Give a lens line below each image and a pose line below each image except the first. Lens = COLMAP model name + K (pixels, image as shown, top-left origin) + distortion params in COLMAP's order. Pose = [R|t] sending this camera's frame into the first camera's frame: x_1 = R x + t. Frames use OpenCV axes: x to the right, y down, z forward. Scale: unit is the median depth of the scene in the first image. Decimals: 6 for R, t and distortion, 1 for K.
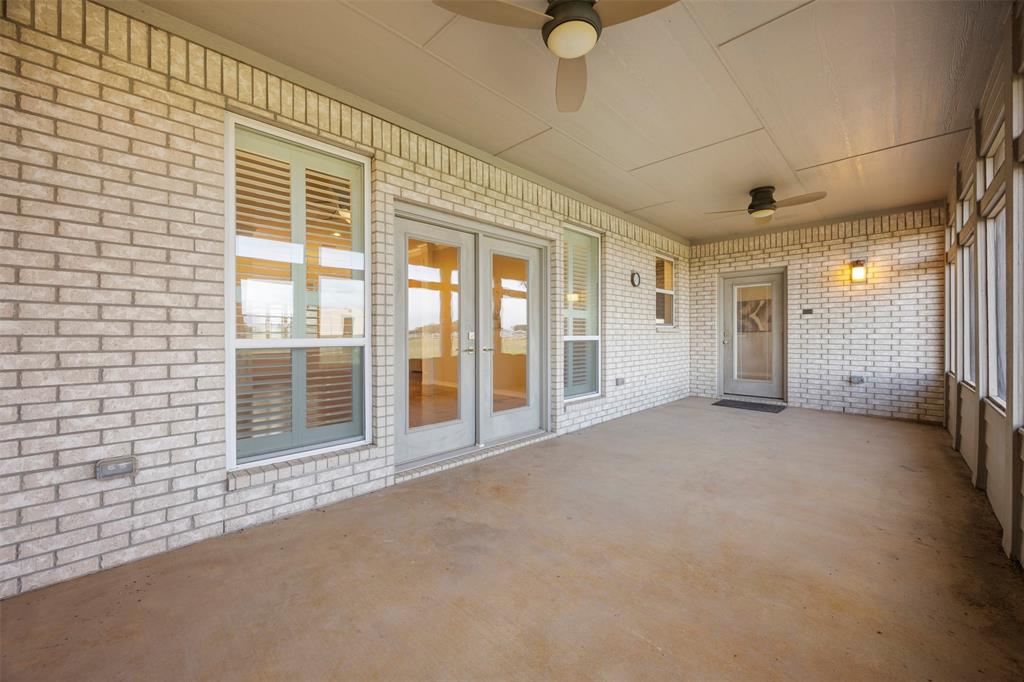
lens RADIAL K [[392.4, 0, 511.6], [0, 392.4, 338.7], [0, 0, 1]] dist [-0.000989, 0.000194]
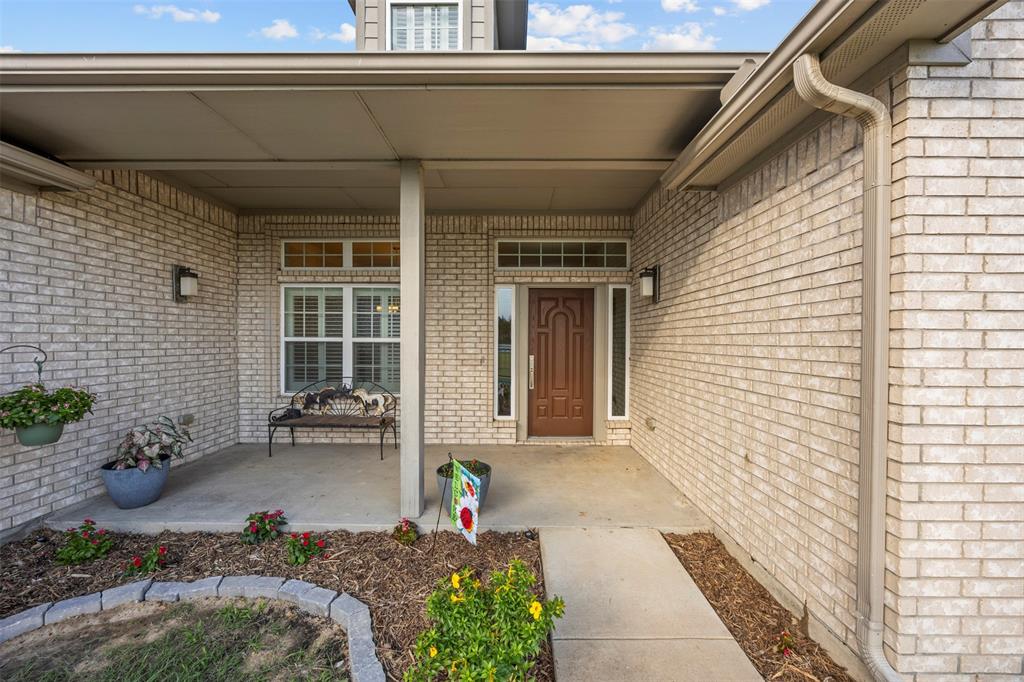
lens RADIAL K [[392.4, 0, 514.9], [0, 392.4, 339.5], [0, 0, 1]] dist [-0.000989, 0.000194]
pose [[0.722106, -0.004667, 0.691766, -0.250040], [-0.000293, 0.999975, 0.007052, -0.011659], [-0.691782, -0.005295, 0.722087, -0.586220]]
